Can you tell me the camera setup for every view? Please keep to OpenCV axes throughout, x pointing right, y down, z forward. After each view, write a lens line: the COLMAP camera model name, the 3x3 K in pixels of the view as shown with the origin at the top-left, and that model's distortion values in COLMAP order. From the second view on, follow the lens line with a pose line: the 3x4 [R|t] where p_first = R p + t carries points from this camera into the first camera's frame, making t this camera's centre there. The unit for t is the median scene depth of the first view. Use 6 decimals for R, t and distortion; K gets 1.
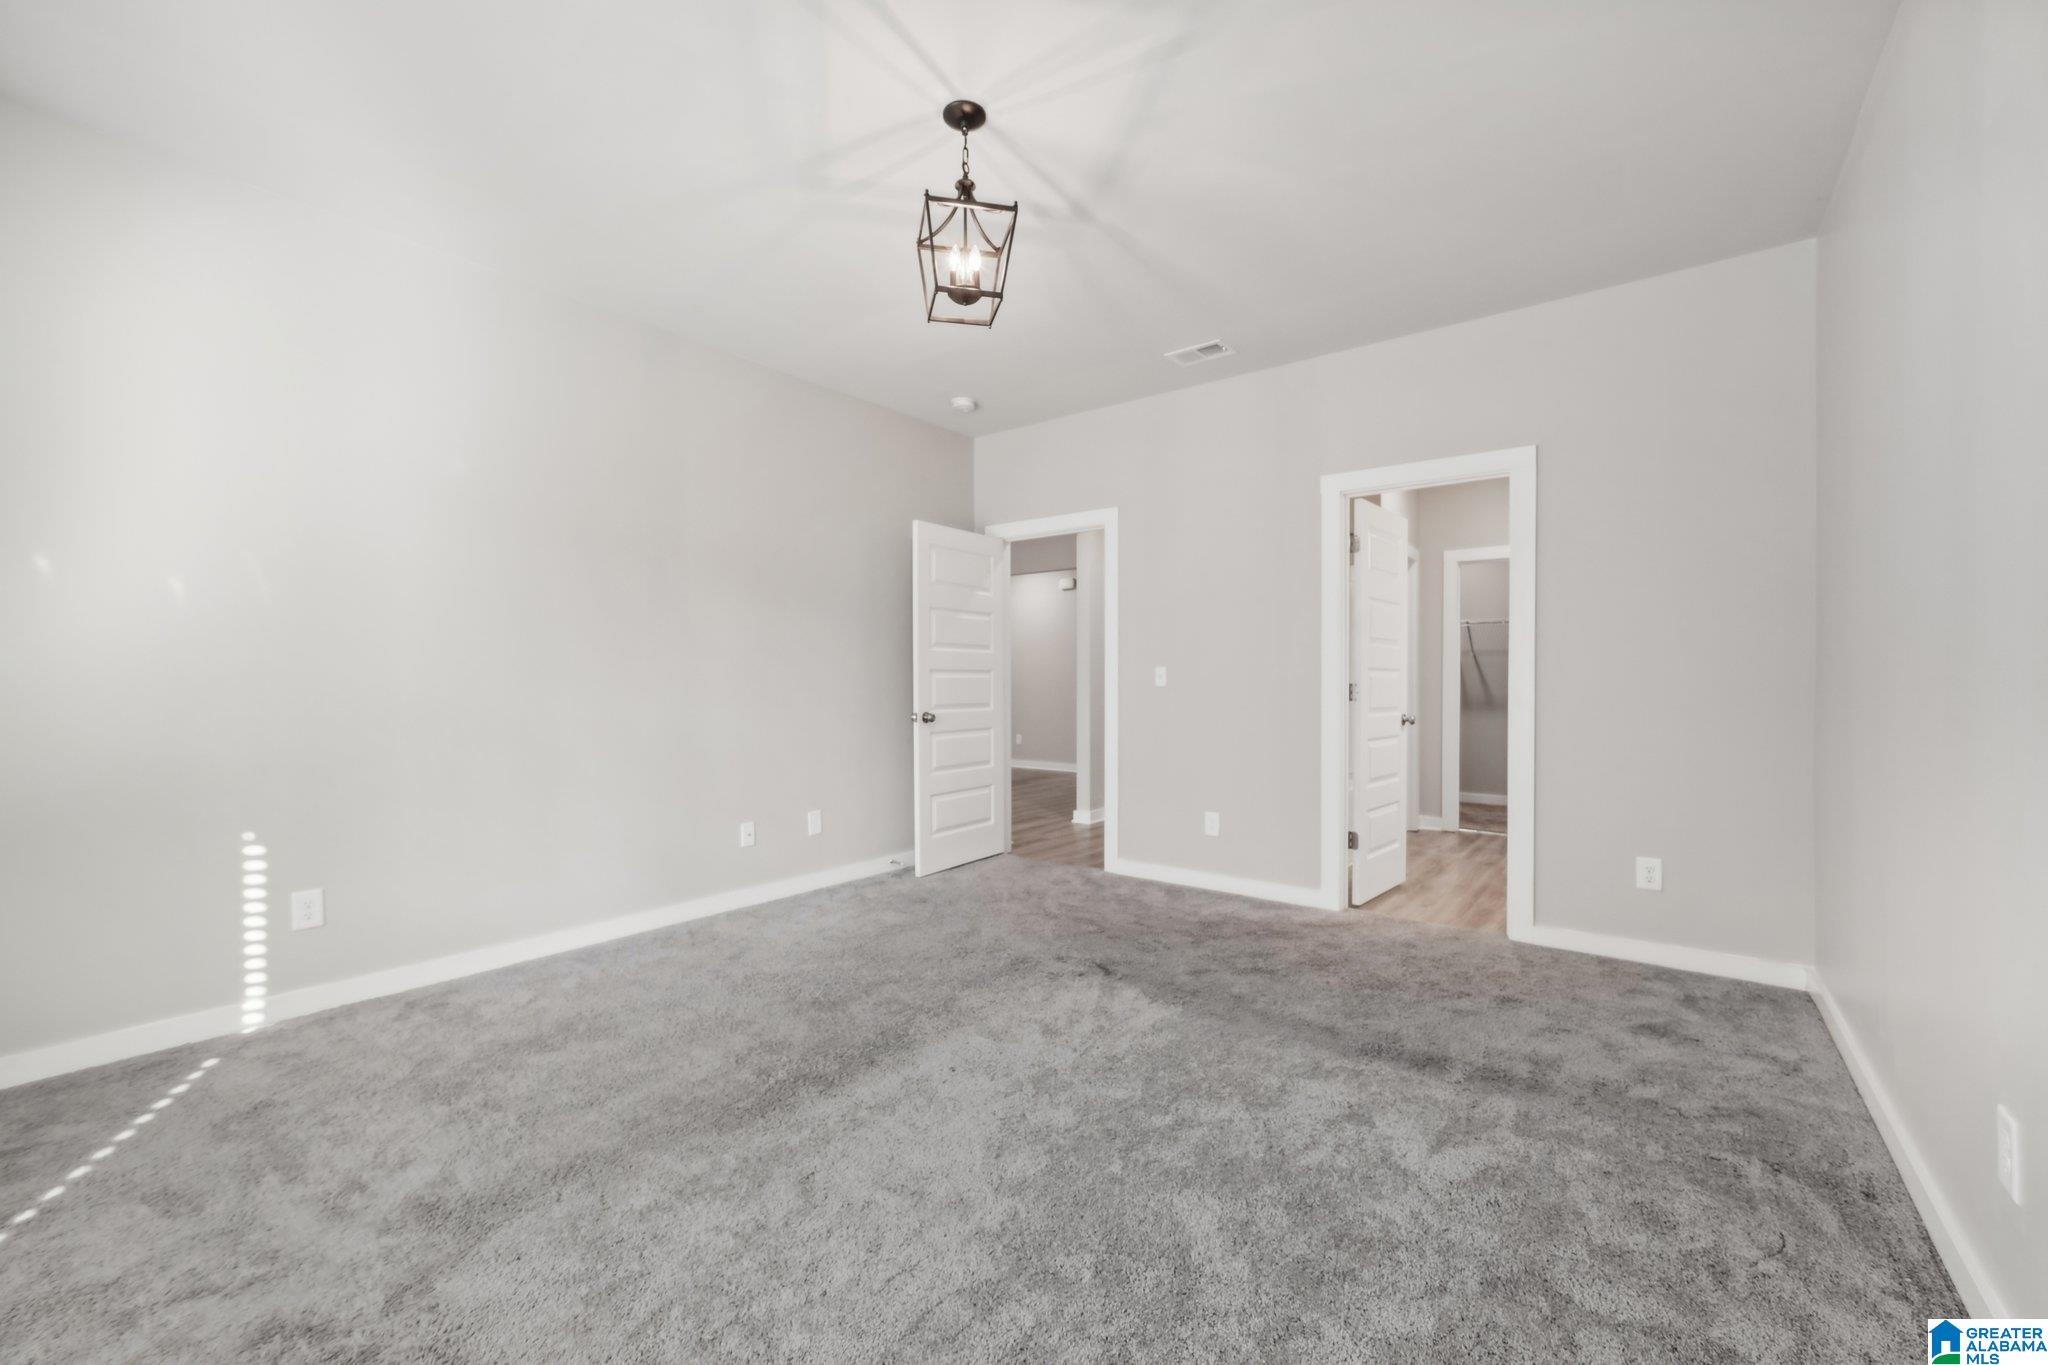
lens RADIAL K [[821.0, 0, 1023.6], [0, 821.0, 690.0], [0, 0, 1]] dist [-0.001261, -0.000104]
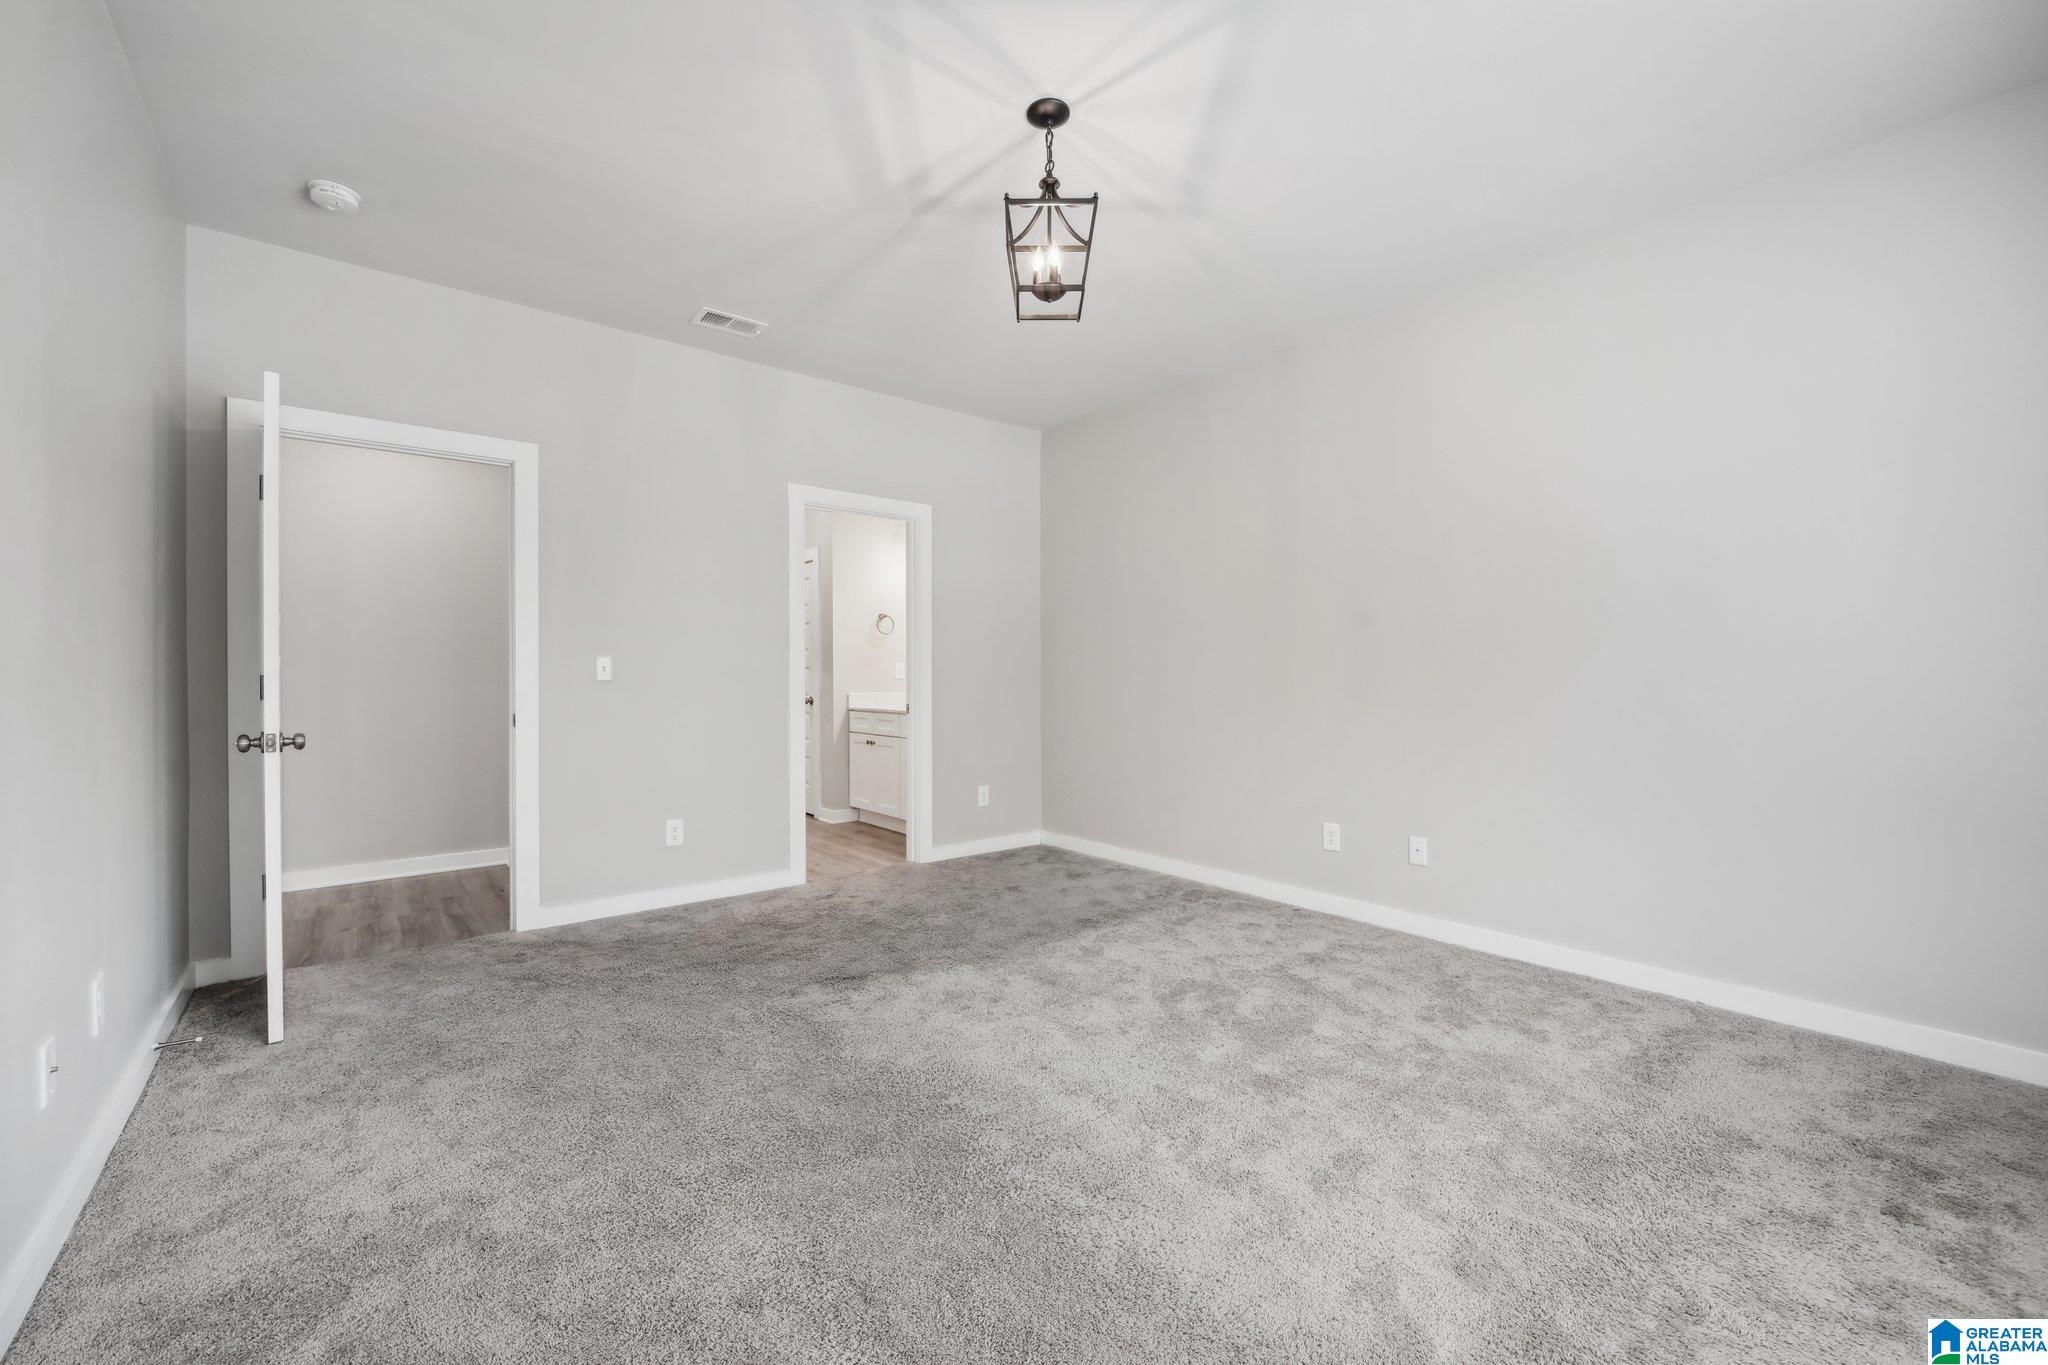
lens RADIAL K [[820.6, 0, 1023.7], [0, 820.6, 675.4], [0, 0, 1]] dist [0.000605, 0.000018]
pose [[0.223888, -0.002363, 0.974612, -0.775167], [0.010700, 0.999943, -0.000033, -0.006708], [-0.974556, 0.010435, 0.223900, 0.586267]]
